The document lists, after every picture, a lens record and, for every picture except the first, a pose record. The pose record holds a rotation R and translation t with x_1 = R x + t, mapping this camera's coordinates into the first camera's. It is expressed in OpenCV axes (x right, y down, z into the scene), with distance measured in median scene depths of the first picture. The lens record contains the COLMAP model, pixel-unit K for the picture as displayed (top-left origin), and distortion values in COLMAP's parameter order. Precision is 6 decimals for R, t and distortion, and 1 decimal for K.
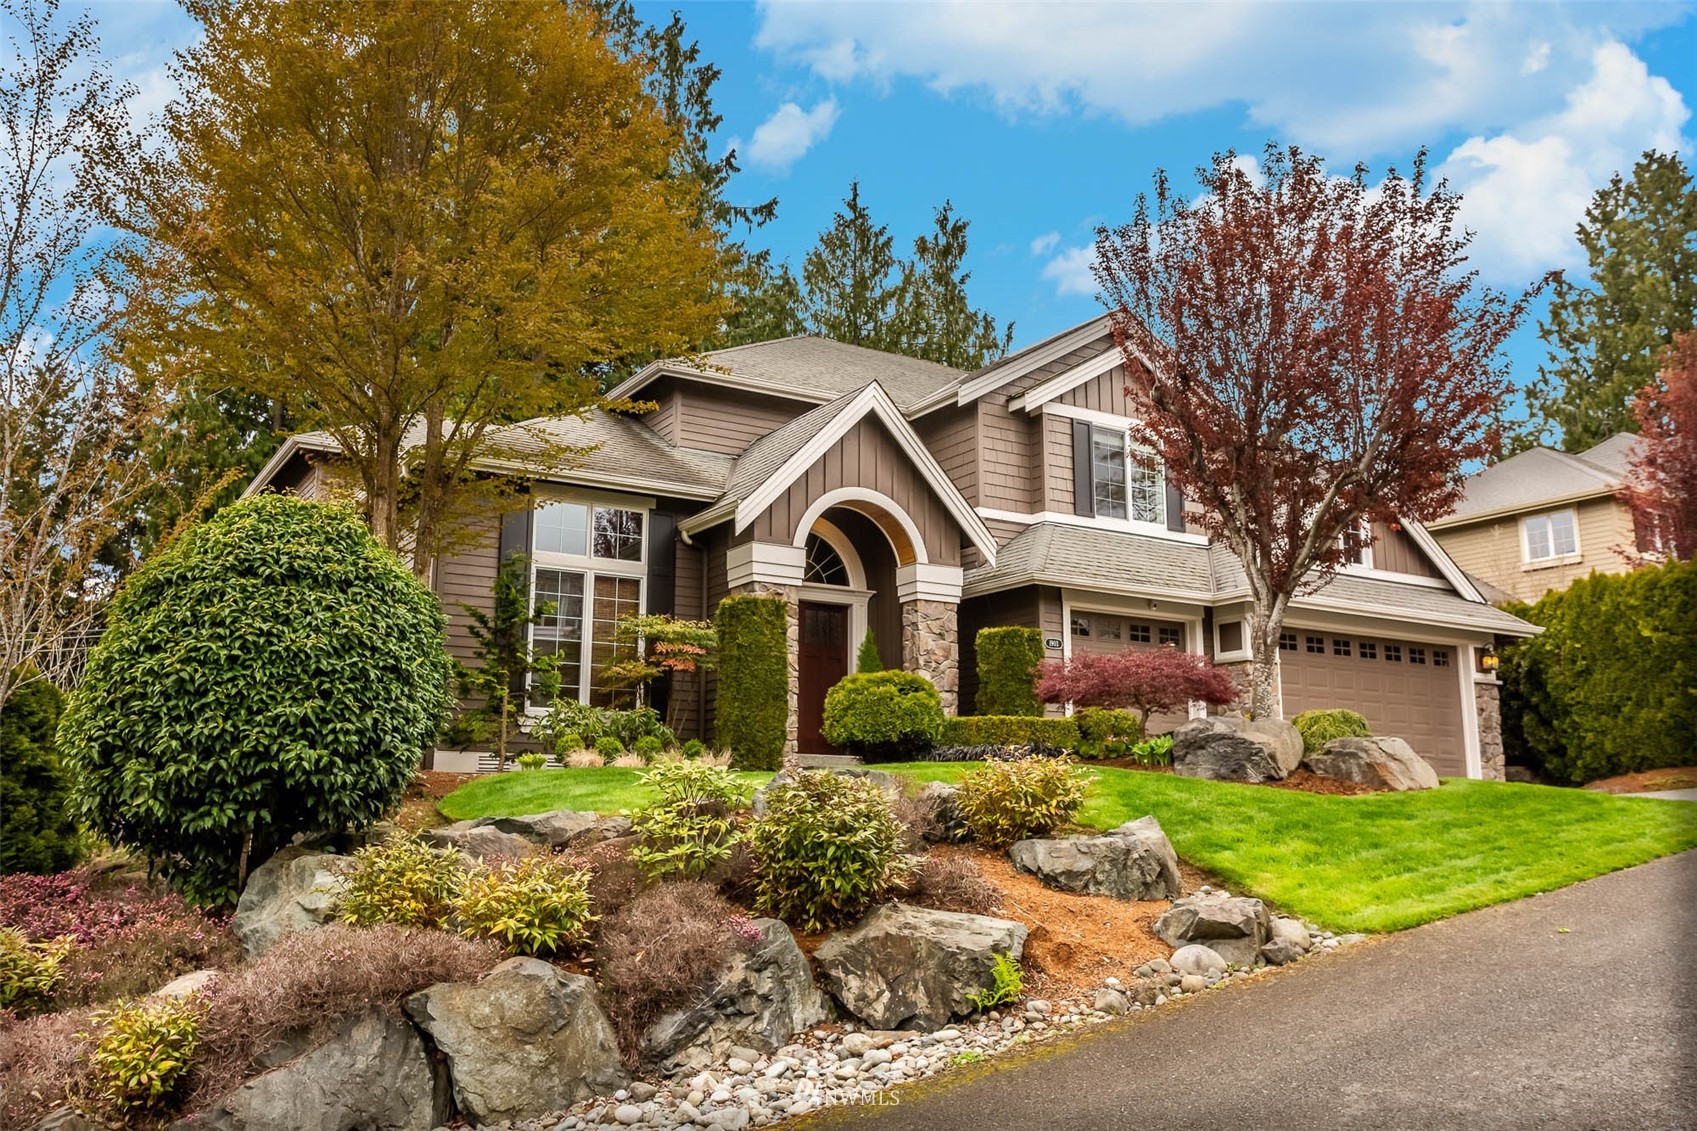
lens RADIAL K [[1365.9, 0, 848.5], [0, 1365.9, 565.5], [0, 0, 1]] dist [0.049142, 0.000891]
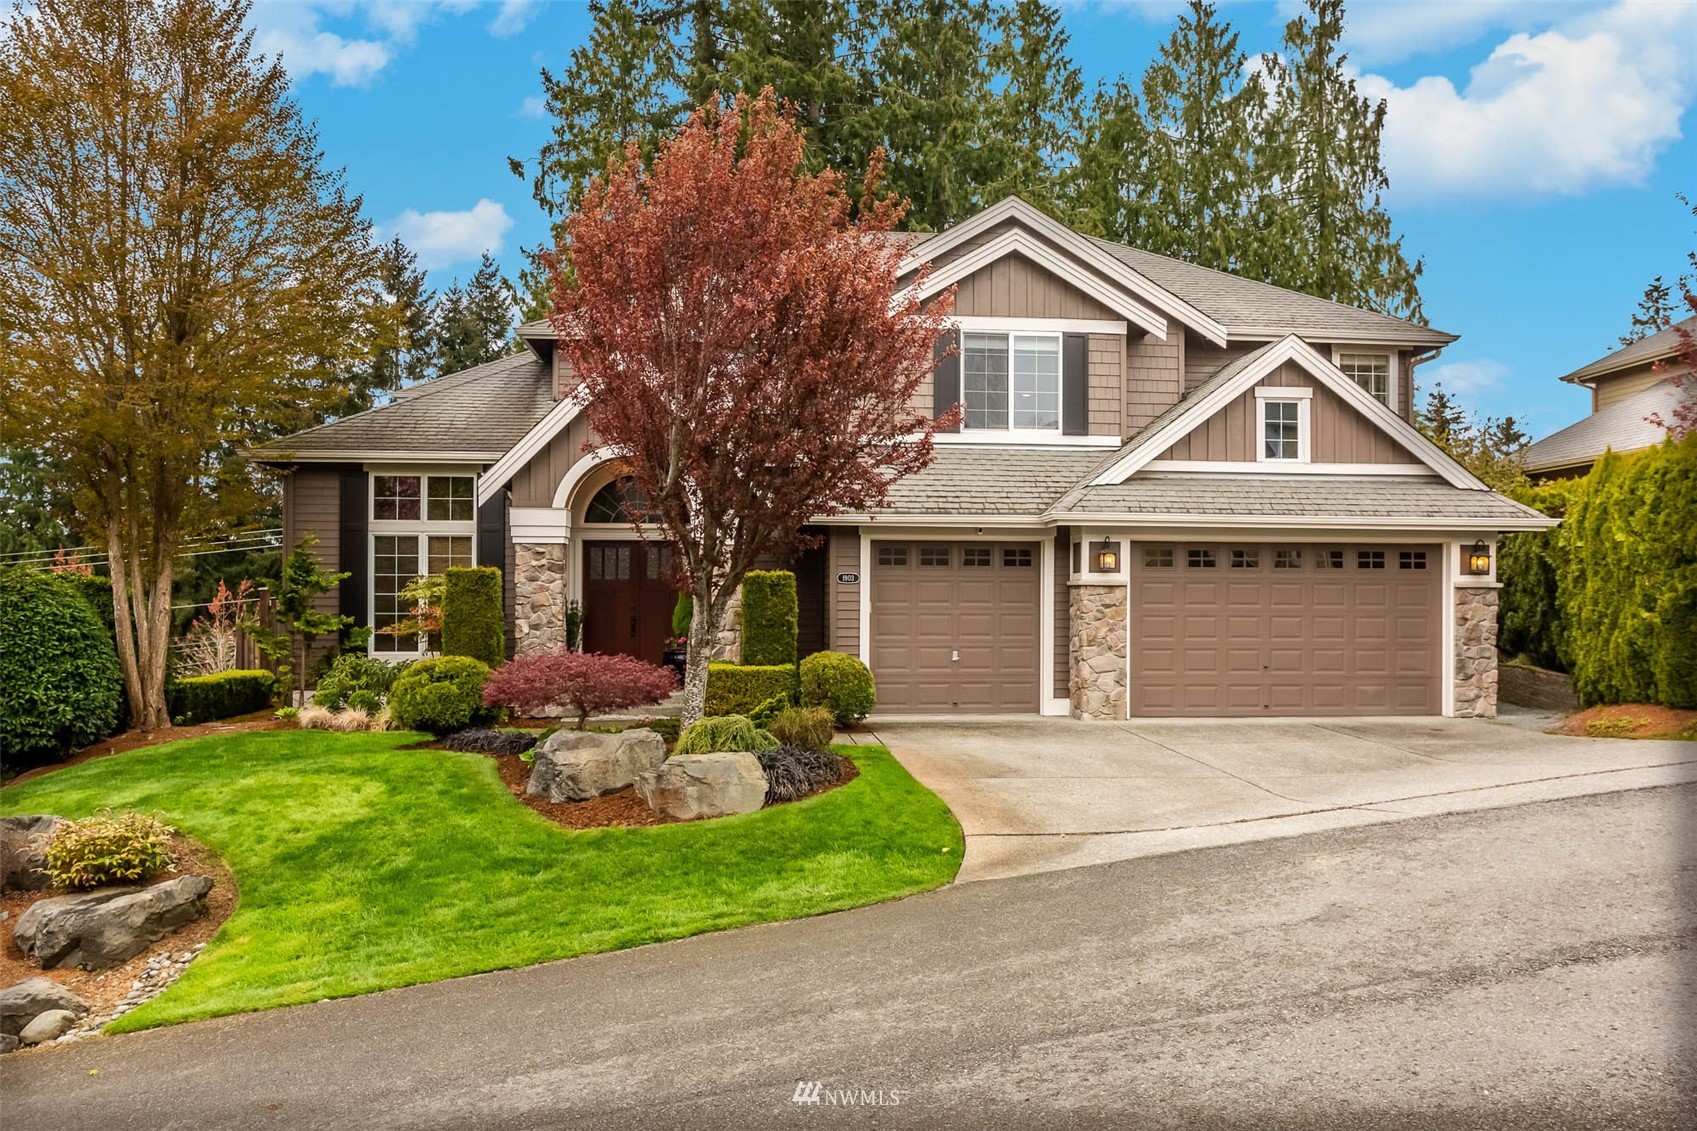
lens RADIAL K [[1302.1, 0, 848.5], [0, 1302.1, 565.5], [0, 0, 1]] dist [-0.006775, -0.002291]
pose [[0.896924, -0.011808, -0.442027, 0.469129], [0.080667, 0.987238, 0.137309, -0.068527], [0.434765, -0.158812, 0.886430, 0.127334]]
